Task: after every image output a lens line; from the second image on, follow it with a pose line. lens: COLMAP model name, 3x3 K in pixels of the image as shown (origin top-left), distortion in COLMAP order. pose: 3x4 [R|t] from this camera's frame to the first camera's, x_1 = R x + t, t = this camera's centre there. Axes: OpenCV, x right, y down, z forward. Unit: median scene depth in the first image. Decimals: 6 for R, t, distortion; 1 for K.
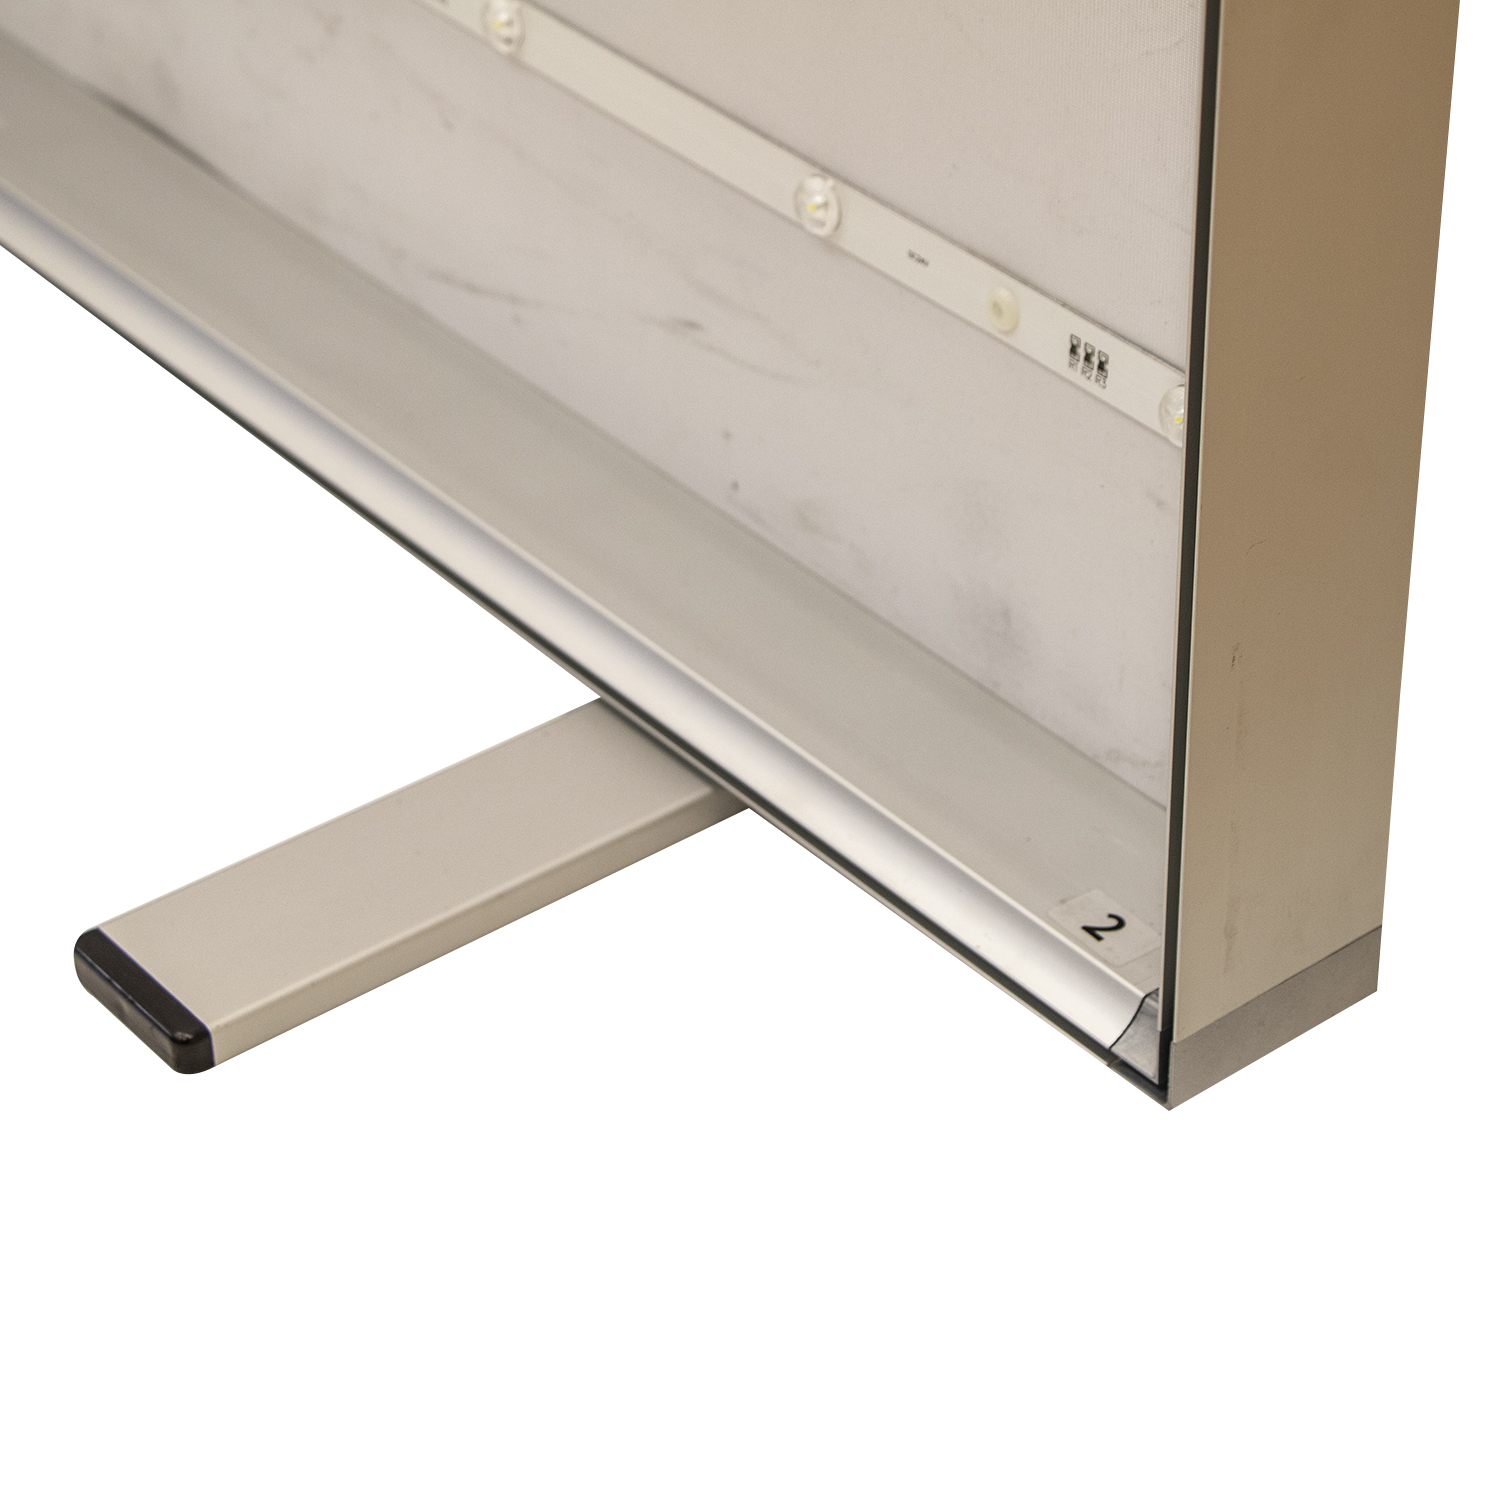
lens RADIAL K [[4286.6, 0, 750.0], [0, 4286.6, 750.0], [0, 0, 1]] dist [0.102829, 0.816861]
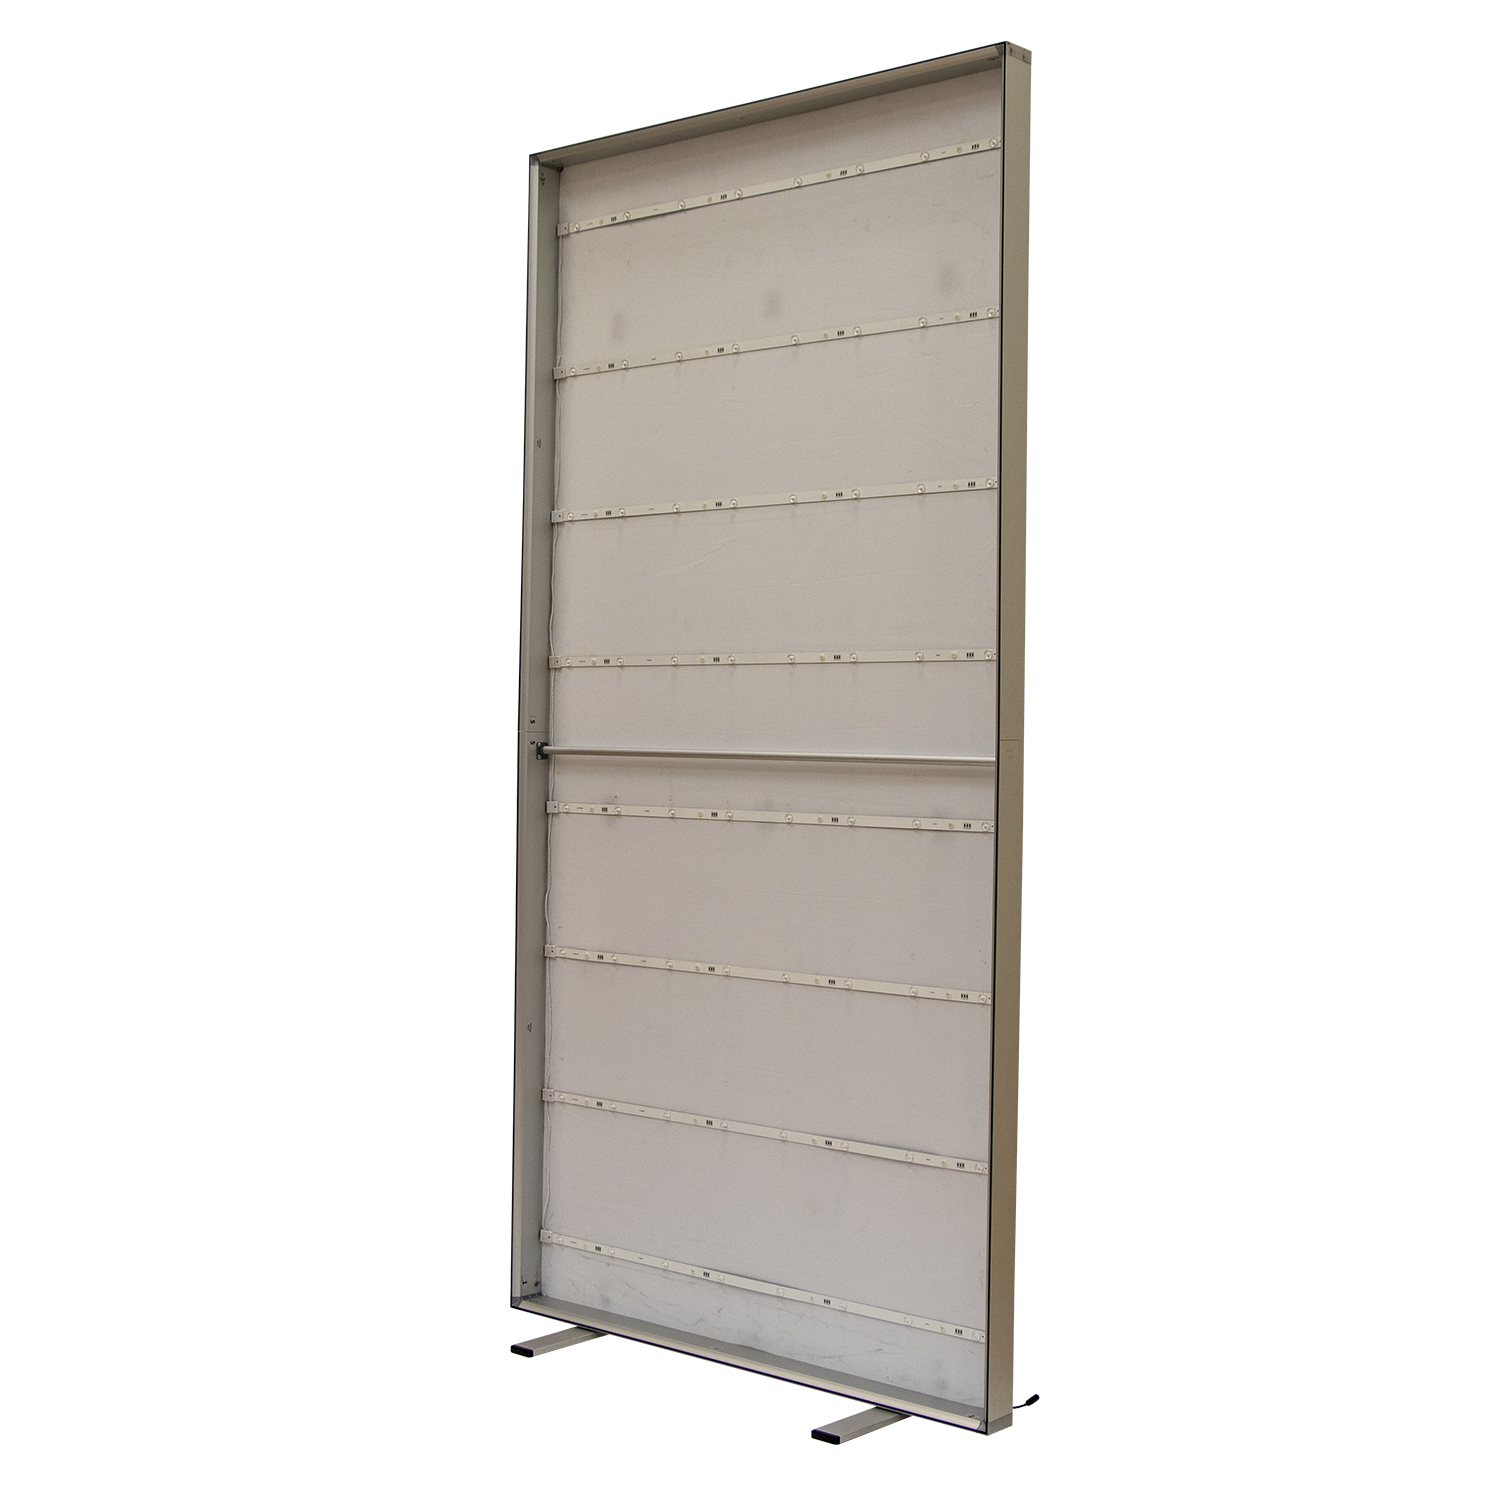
lens RADIAL K [[2156.5, 0, 750.0], [0, 2156.5, 750.0], [0, 0, 1]] dist [-0.043273, -0.041563]
pose [[0.980865, 0.032816, 0.191904, -0.905739], [0.084137, 0.817446, -0.569827, 1.041077], [-0.175571, 0.575069, 0.799043, -2.135318]]
